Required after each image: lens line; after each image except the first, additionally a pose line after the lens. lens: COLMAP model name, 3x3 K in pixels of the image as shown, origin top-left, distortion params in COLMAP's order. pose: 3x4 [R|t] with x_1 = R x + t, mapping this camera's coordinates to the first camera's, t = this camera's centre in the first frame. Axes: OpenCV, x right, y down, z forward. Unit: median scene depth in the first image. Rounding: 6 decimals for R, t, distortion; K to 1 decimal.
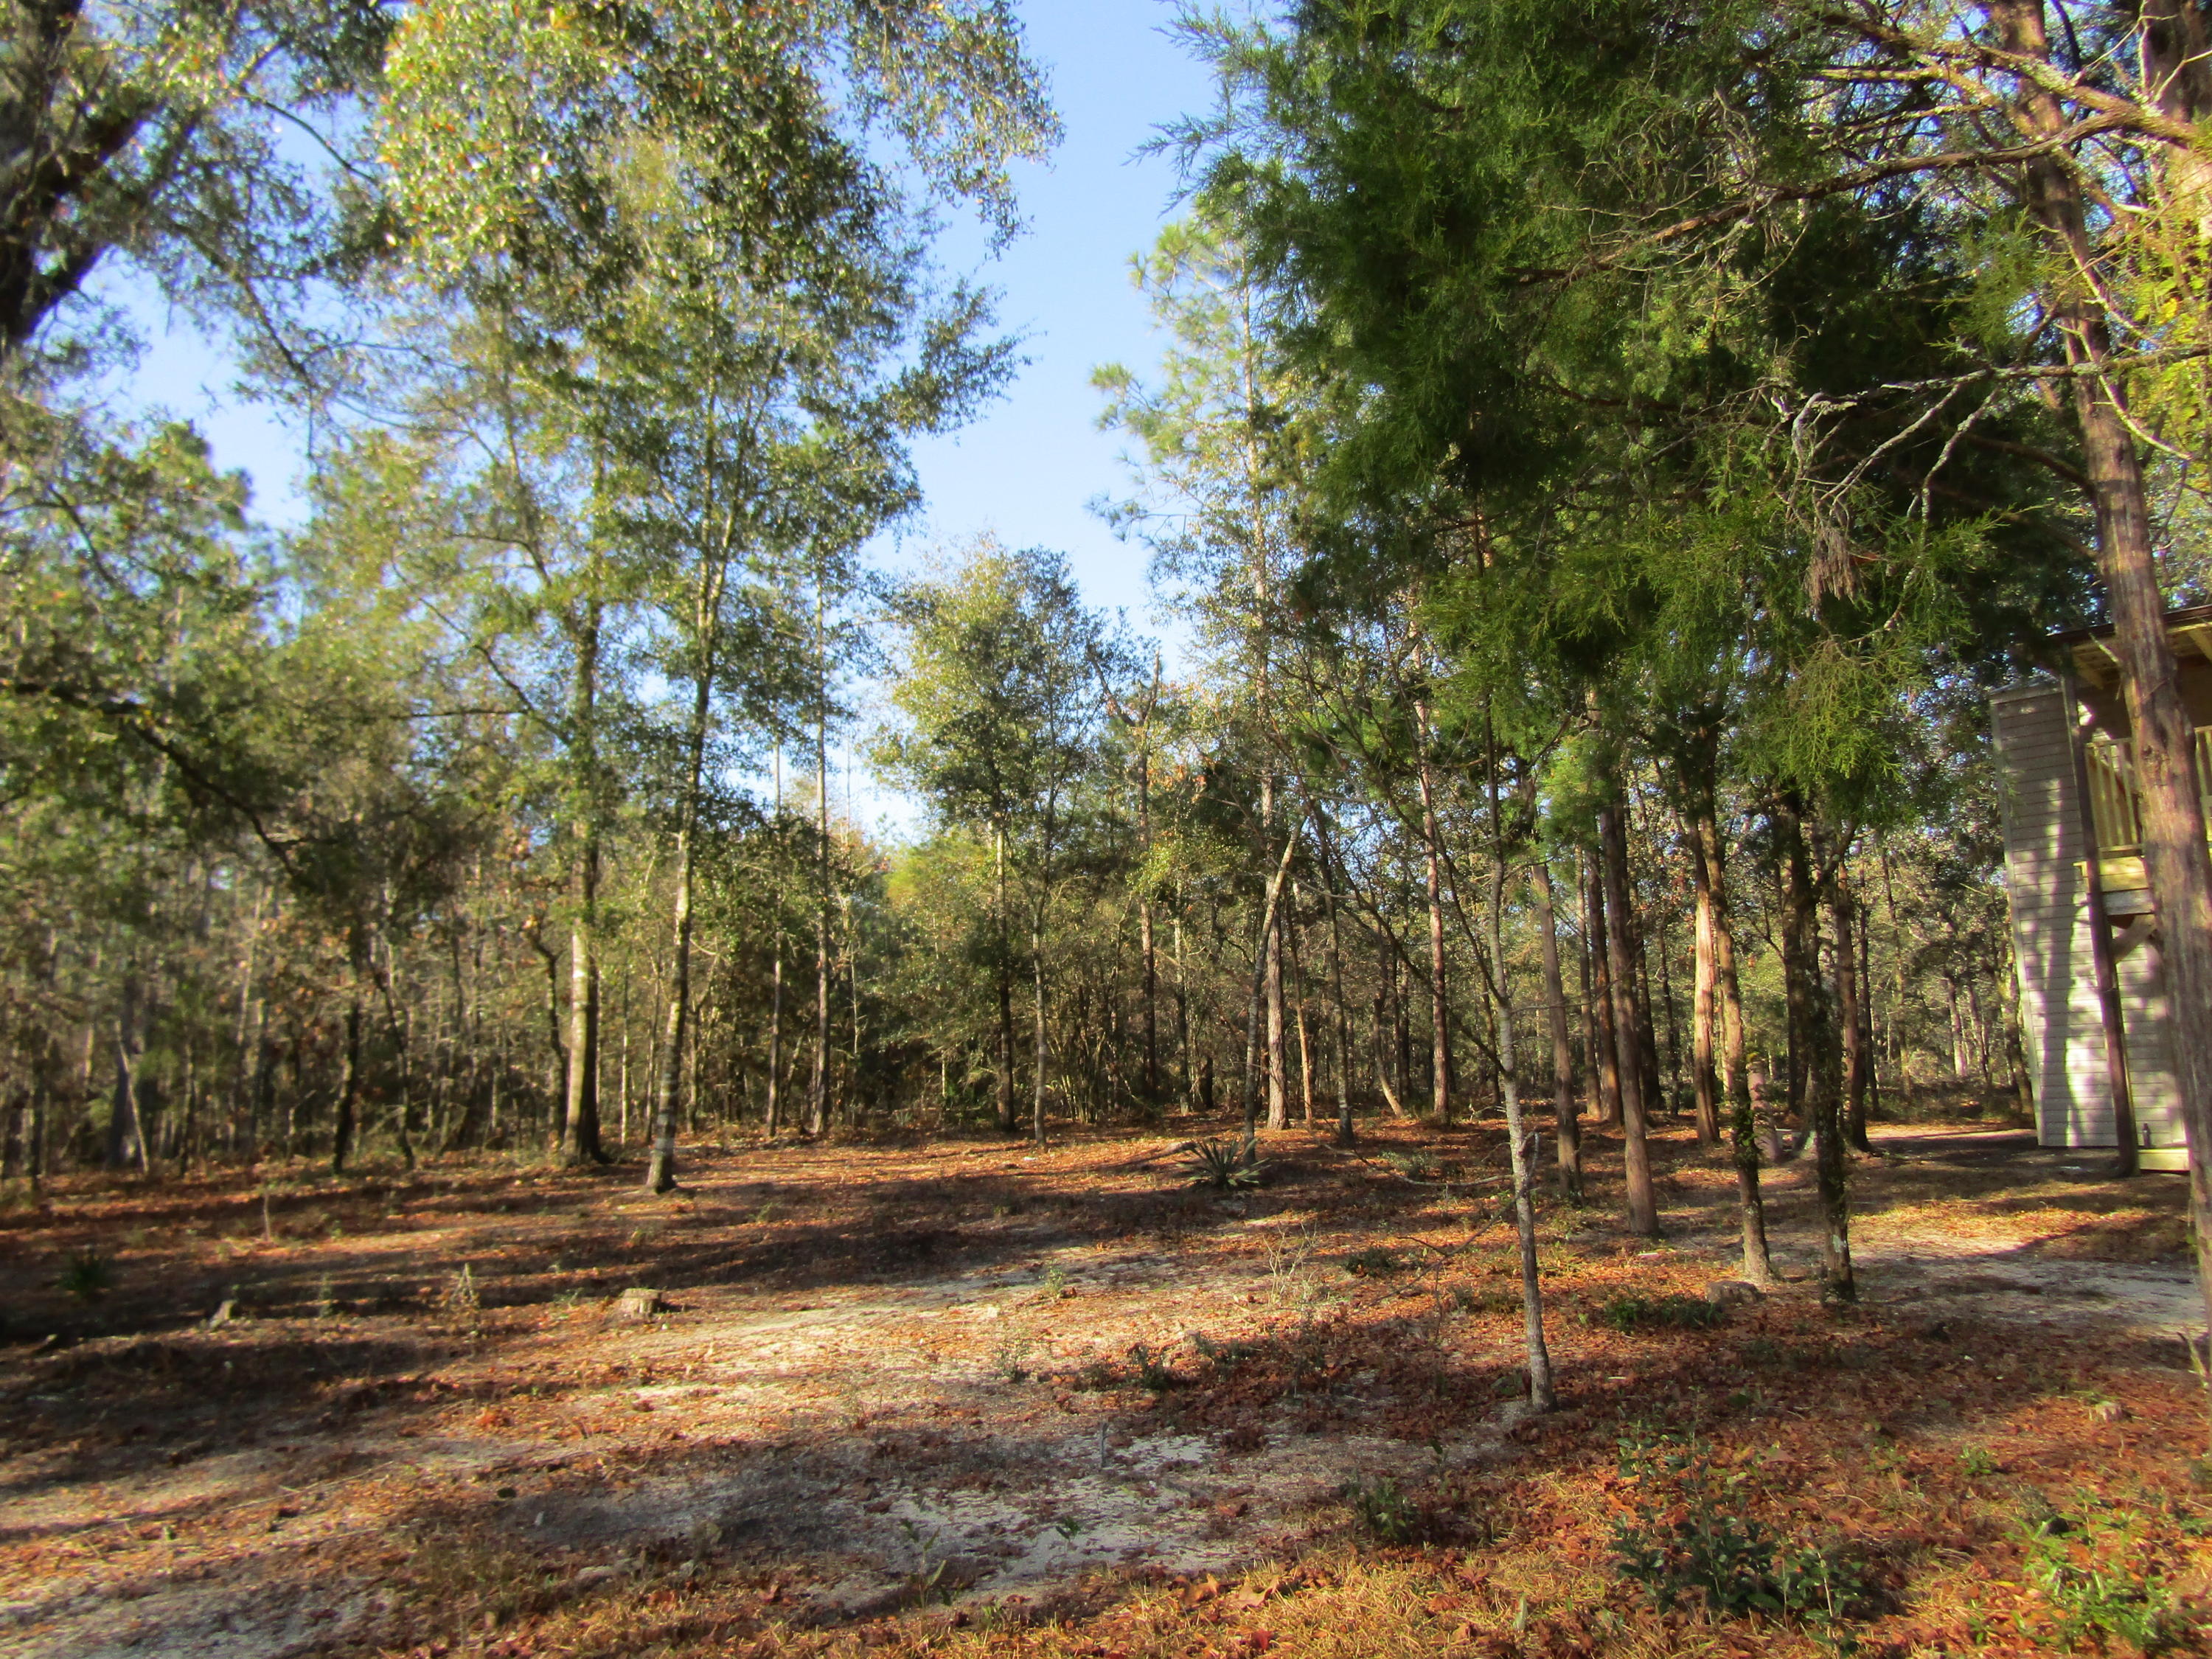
lens RADIAL K [[1561.0, 0, 1114.5], [0, 1561.0, 835.0], [0, 0, 1]] dist [-0.021162, 0.007685]
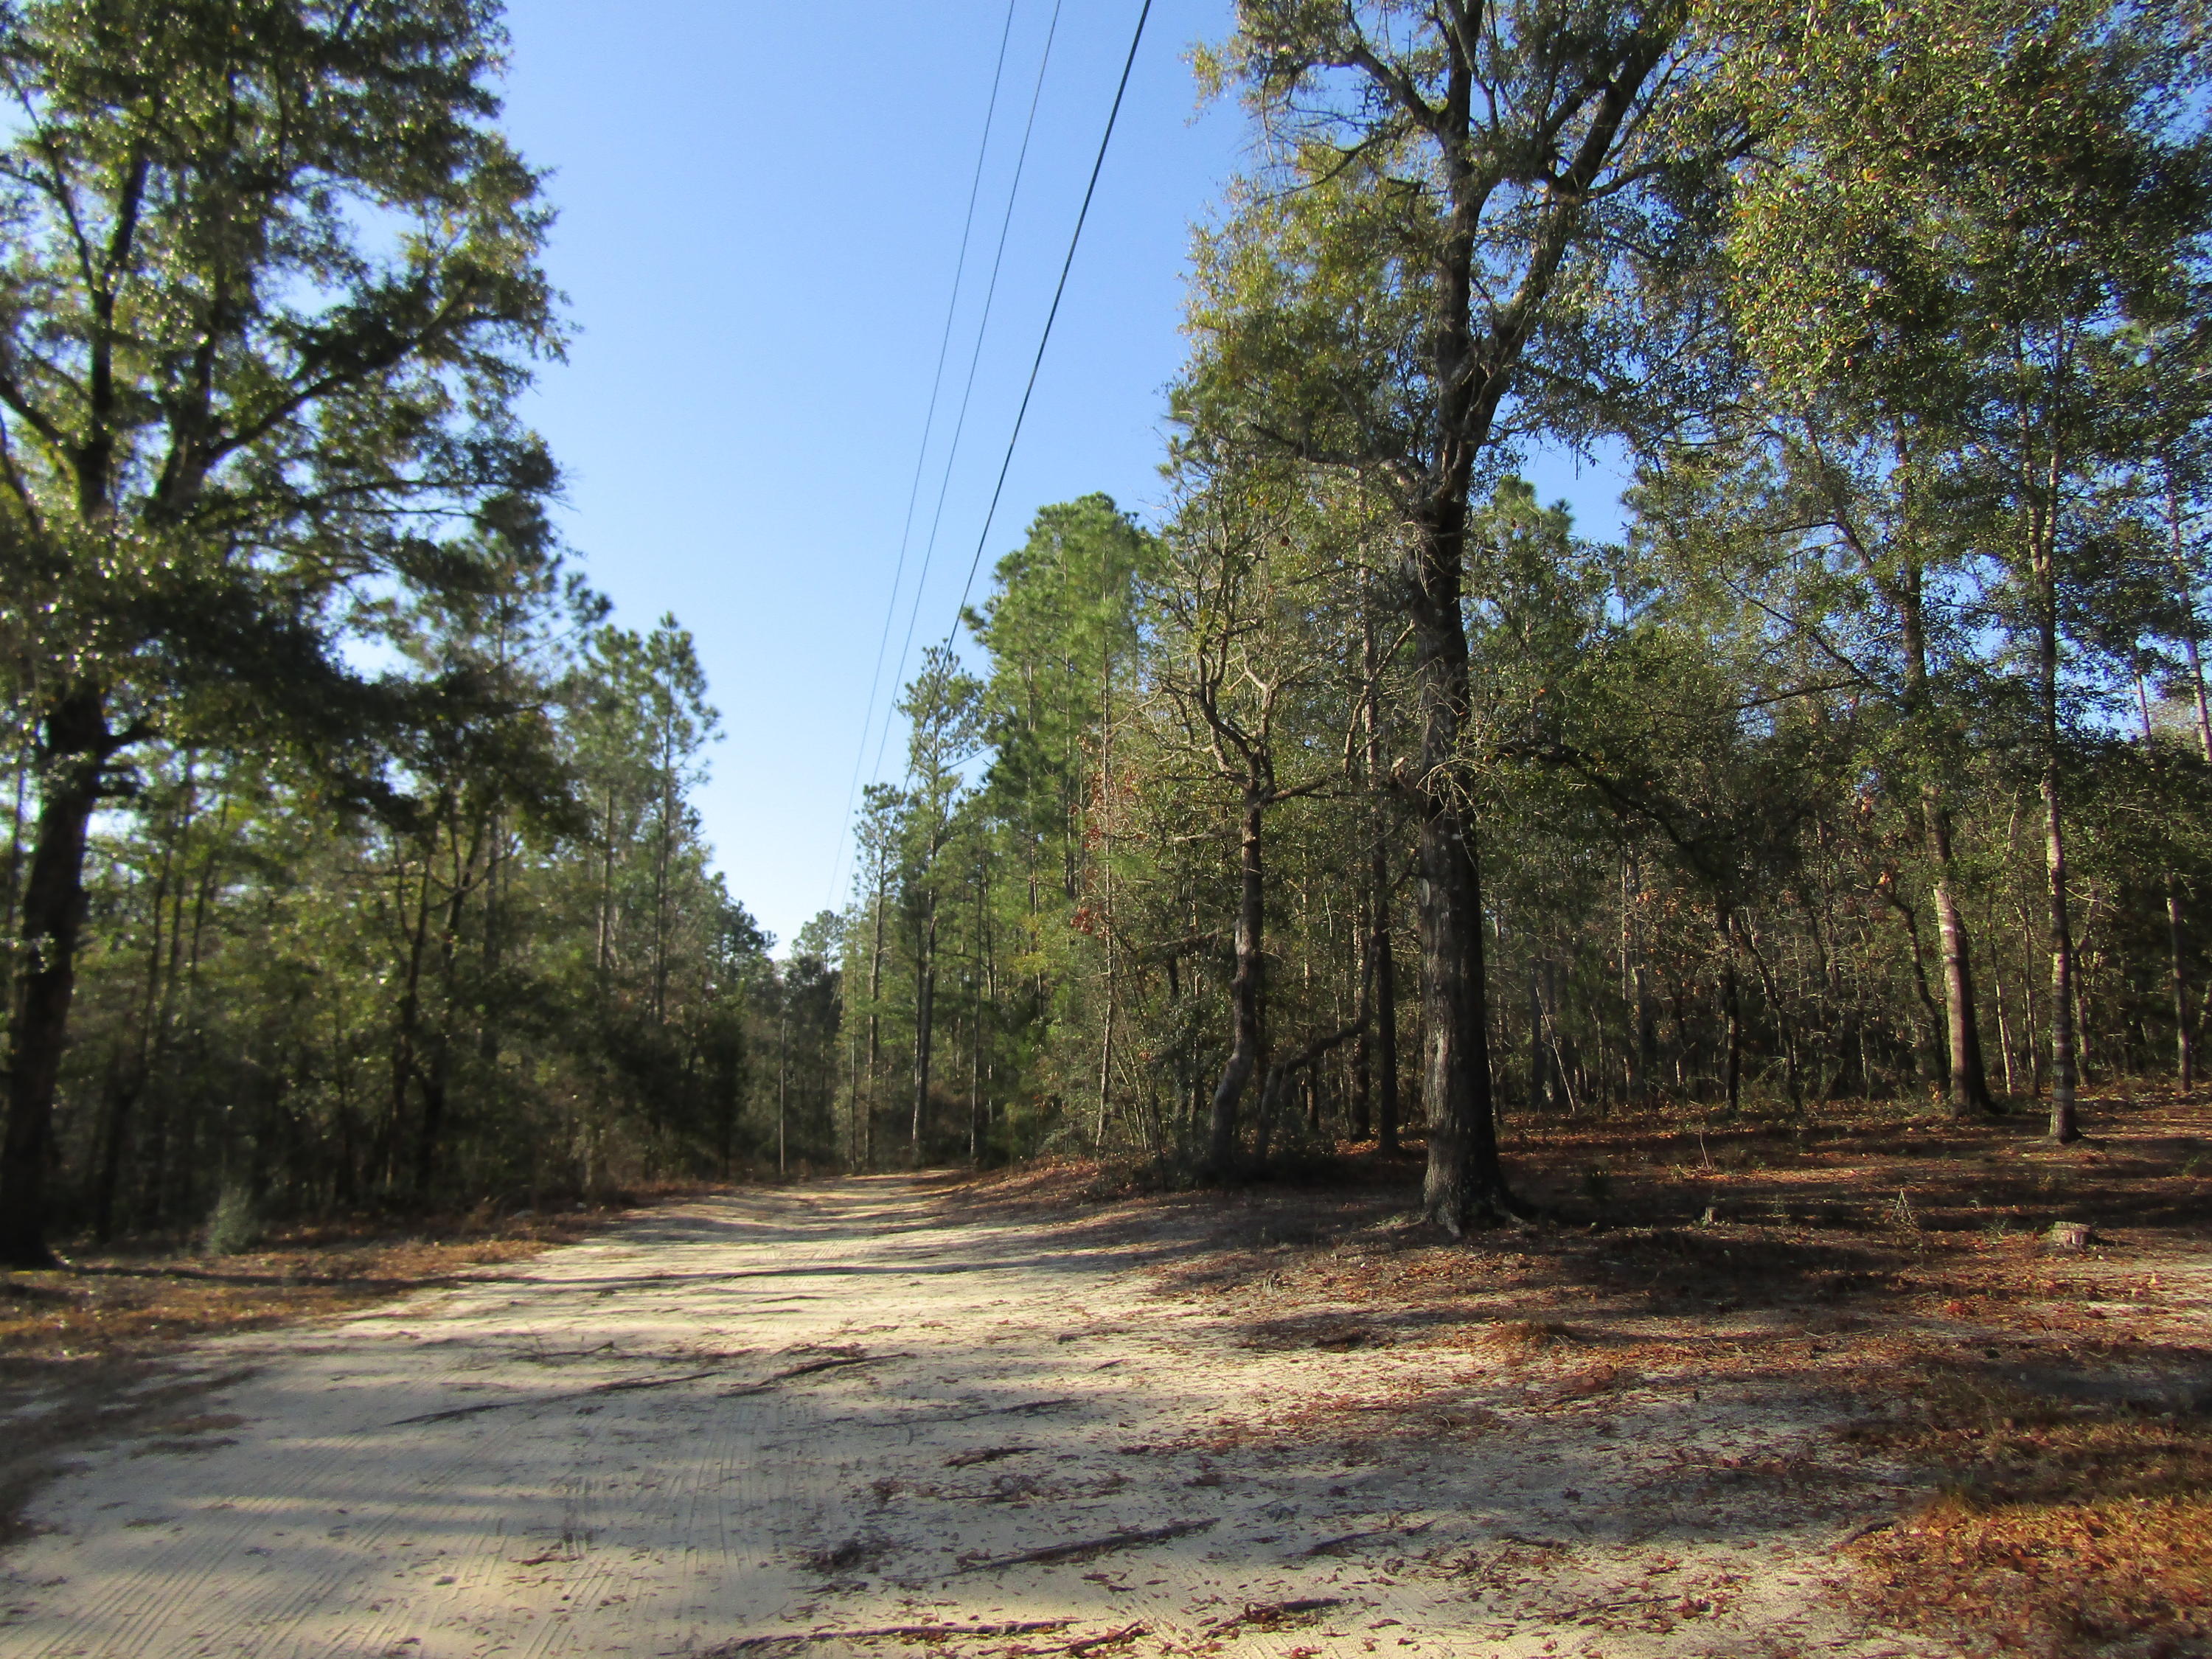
lens RADIAL K [[1561.0, 0, 1114.5], [0, 1561.0, 835.0], [0, 0, 1]] dist [-0.021162, 0.007685]
pose [[0.688940, -0.098398, -0.718109, 0.021306], [0.119929, 0.992562, -0.020947, -0.018858], [0.714828, -0.071691, 0.695616, -0.113993]]
